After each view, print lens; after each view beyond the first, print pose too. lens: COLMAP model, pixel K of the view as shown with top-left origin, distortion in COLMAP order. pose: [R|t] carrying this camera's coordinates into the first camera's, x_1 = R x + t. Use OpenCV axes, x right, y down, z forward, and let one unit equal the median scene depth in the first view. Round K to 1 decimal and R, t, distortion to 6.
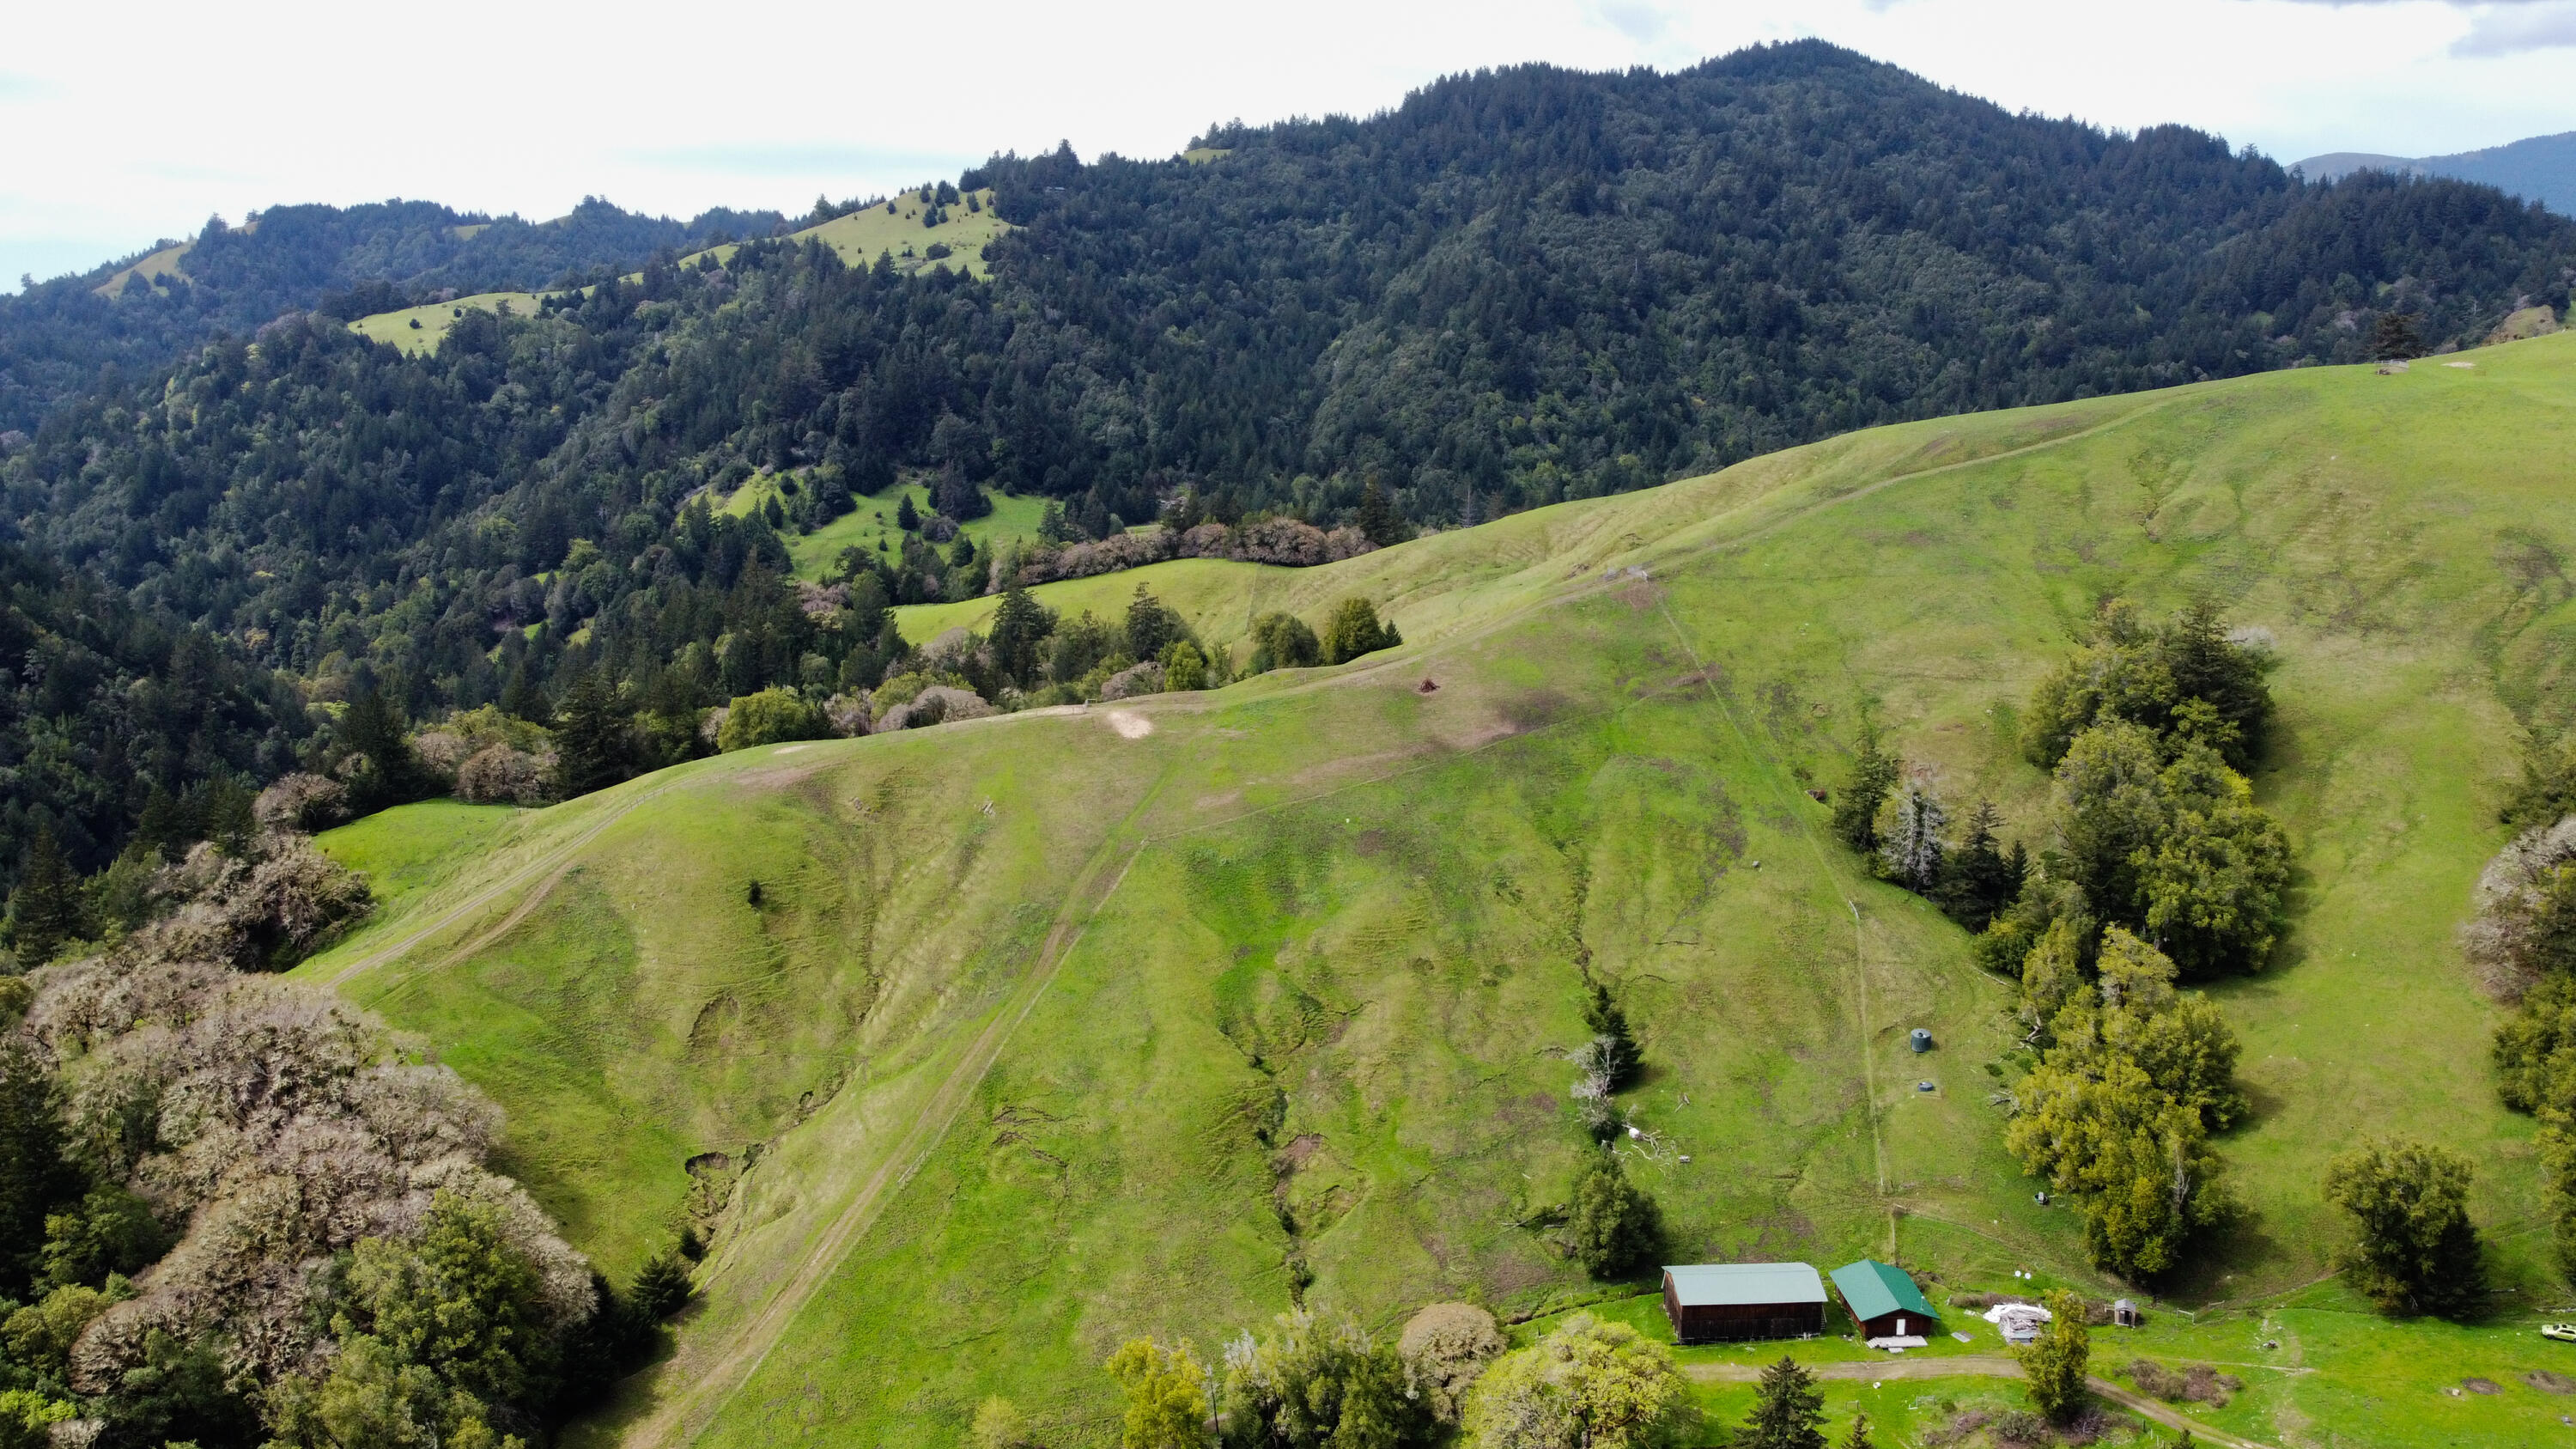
lens RADIAL K [[1941.9, 0, 1282.1], [0, 1941.9, 727.6], [0, 0, 1]] dist [0.002073, -0.006572]
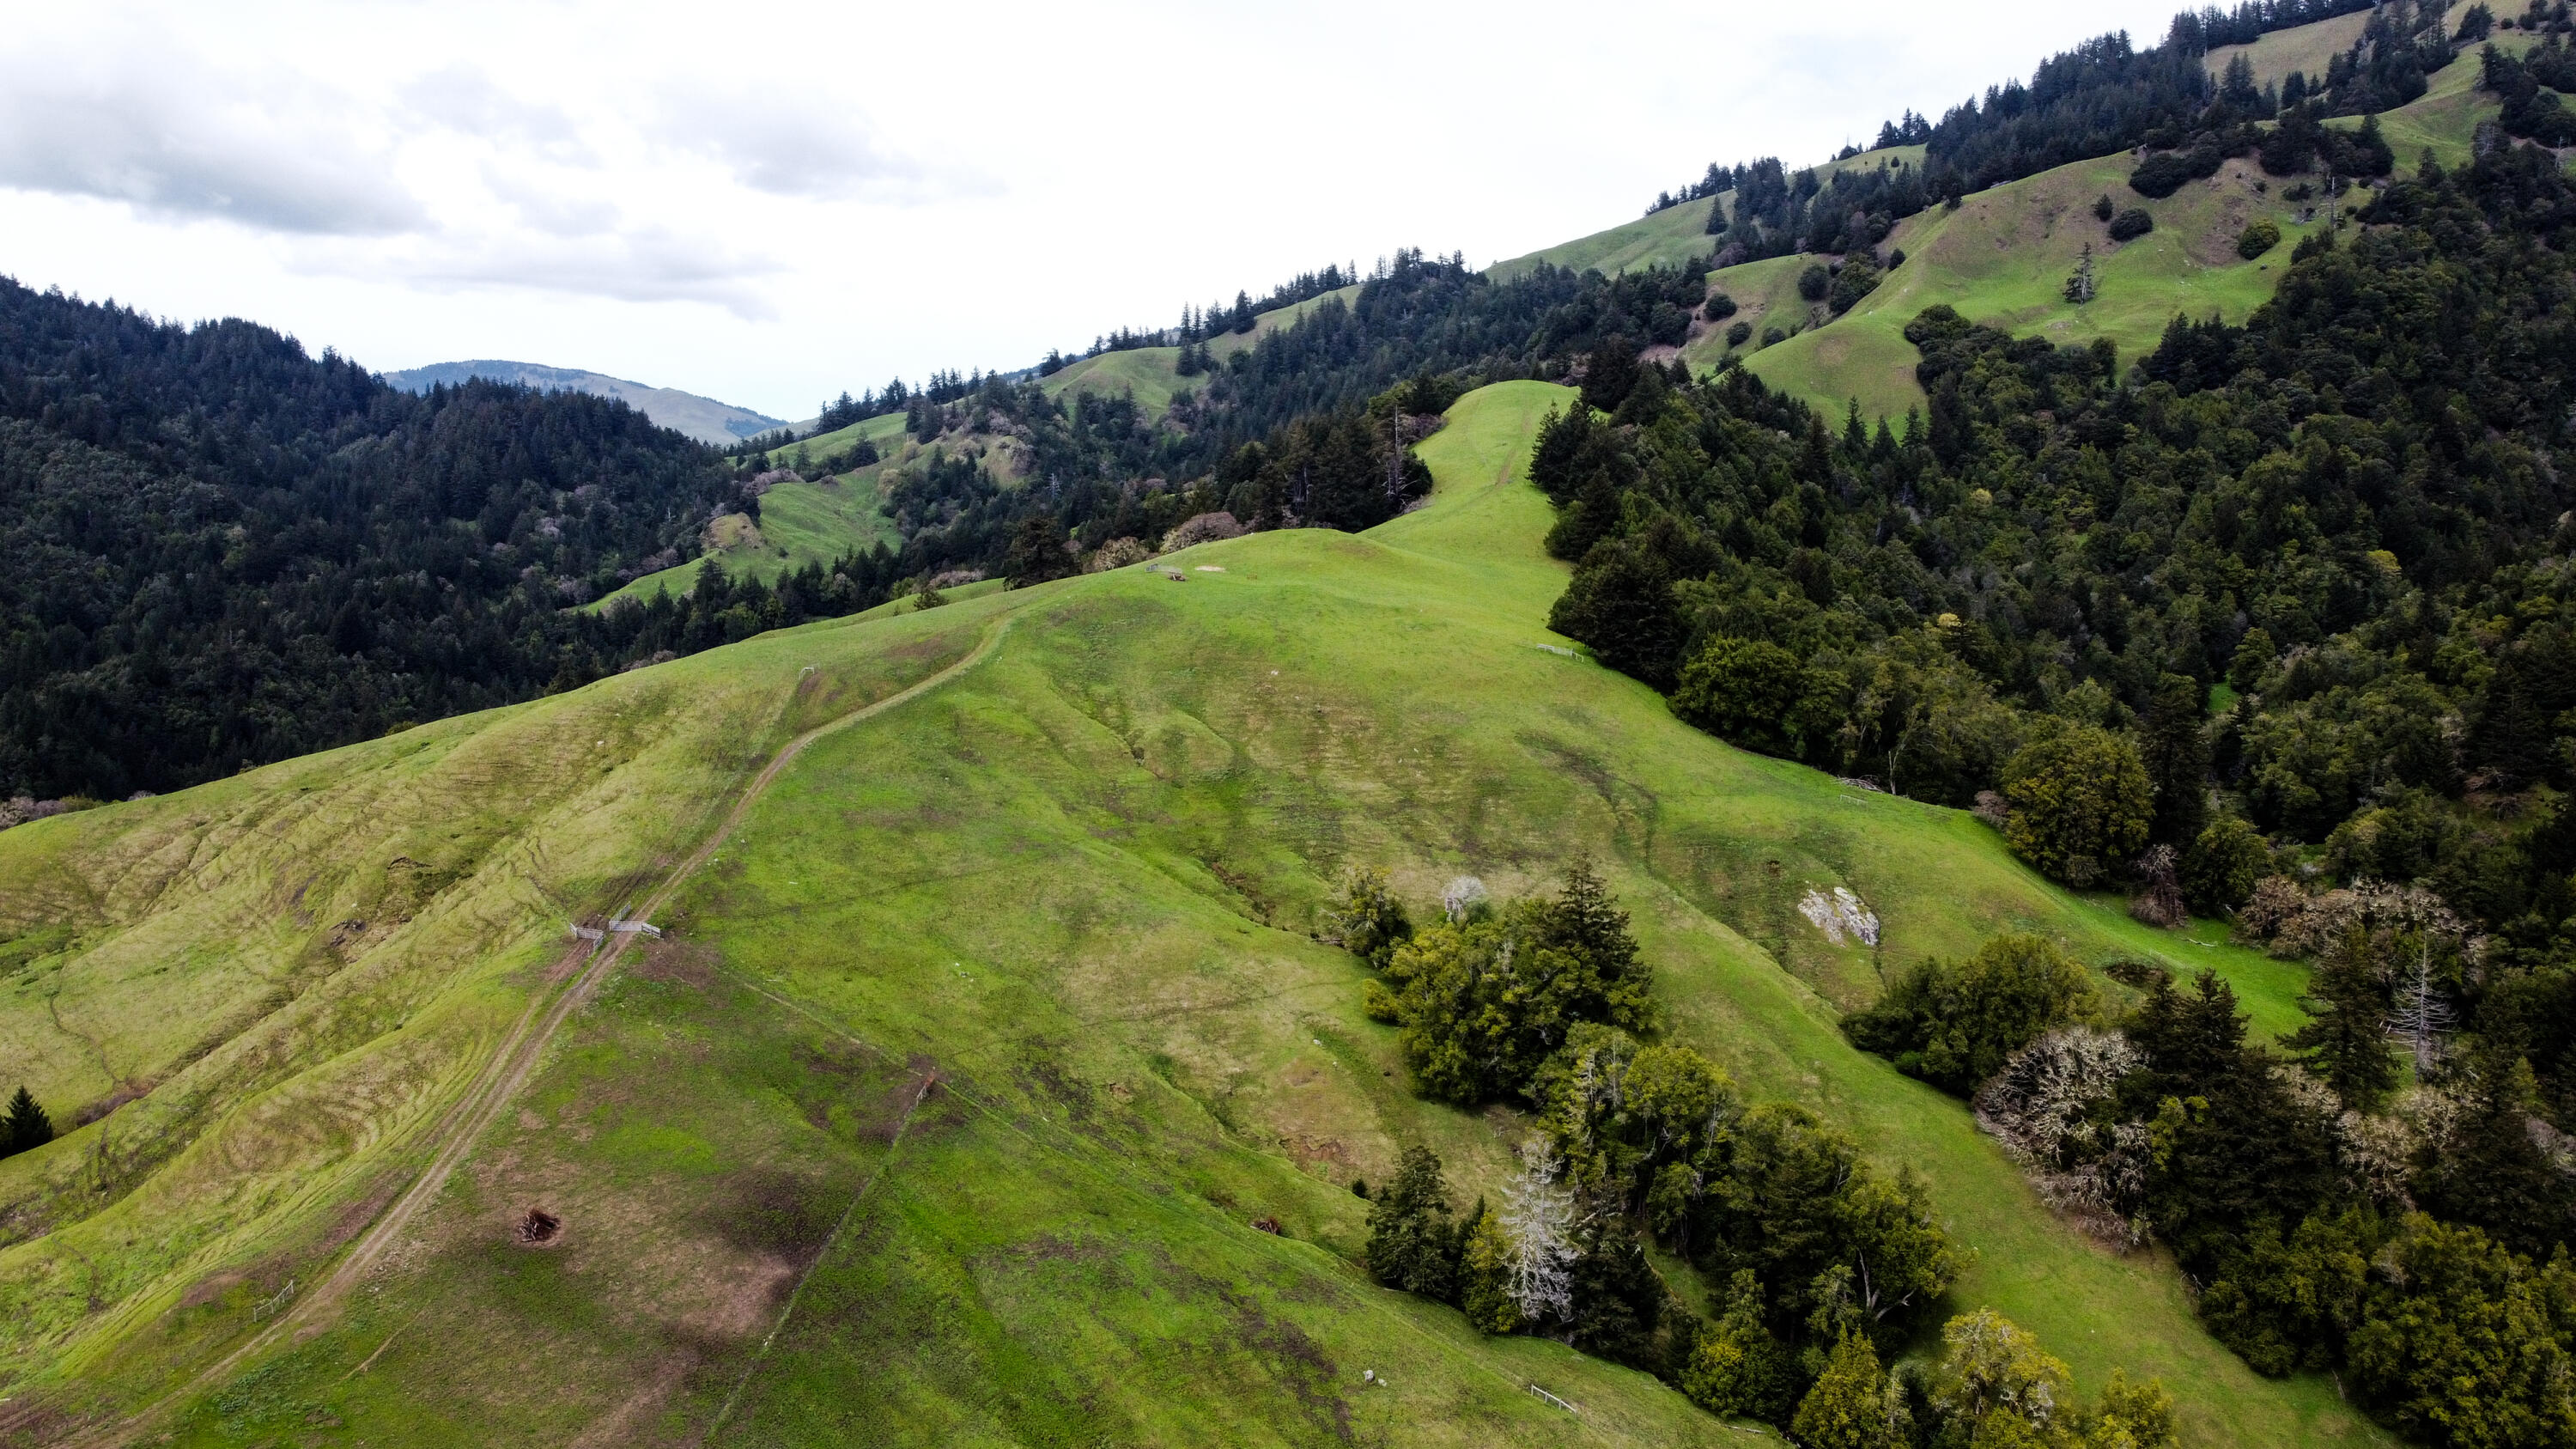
lens RADIAL K [[1941.9, 0, 1286.9], [0, 1941.9, 741.1], [0, 0, 1]] dist [0.002073, -0.006572]
pose [[0.560244, -0.090718, 0.823345, -0.057740], [0.170793, 0.985277, -0.007656, -0.028201], [-0.810529, 0.144911, 0.567490, 0.138117]]
